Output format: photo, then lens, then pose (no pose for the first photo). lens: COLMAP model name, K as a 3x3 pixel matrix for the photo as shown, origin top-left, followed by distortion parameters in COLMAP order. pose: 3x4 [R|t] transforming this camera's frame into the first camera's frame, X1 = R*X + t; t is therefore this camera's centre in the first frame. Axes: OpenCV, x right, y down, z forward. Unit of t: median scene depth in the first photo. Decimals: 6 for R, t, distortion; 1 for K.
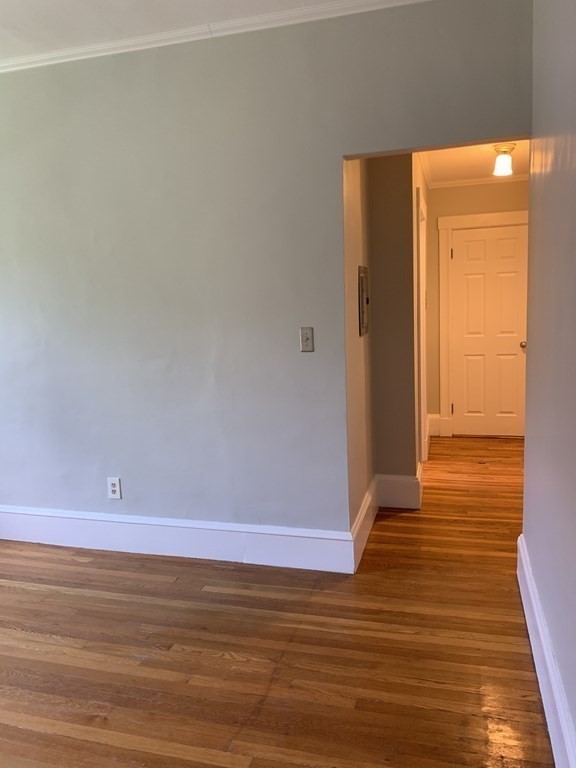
lens RADIAL K [[586.9, 0, 285.3], [0, 586.9, 384.4], [0, 0, 1]] dist [0.006162, -0.014110]
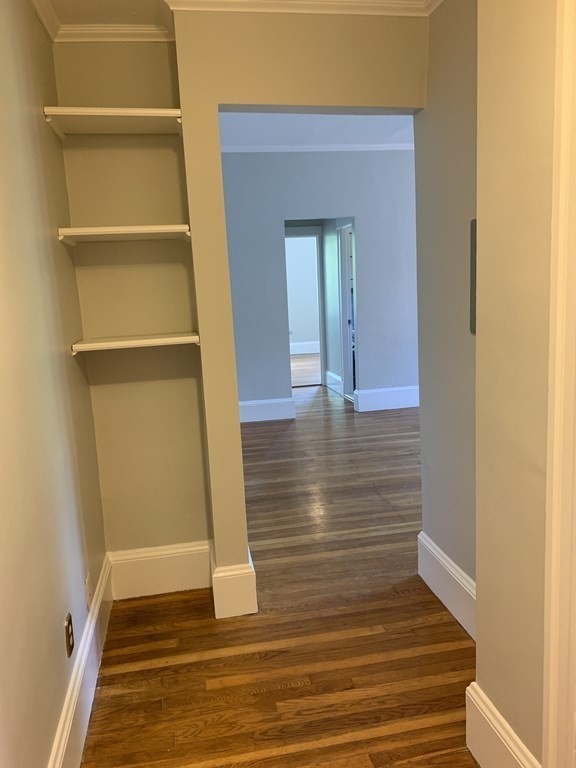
lens RADIAL K [[586.6, 0, 289.0], [0, 586.6, 379.1], [0, 0, 1]] dist [0.047453, -0.066041]
pose [[-0.889895, 0.151506, -0.430271, 0.744490], [0.012345, 0.950887, 0.309293, -0.295215], [0.455998, 0.269927, -0.848060, 1.836070]]
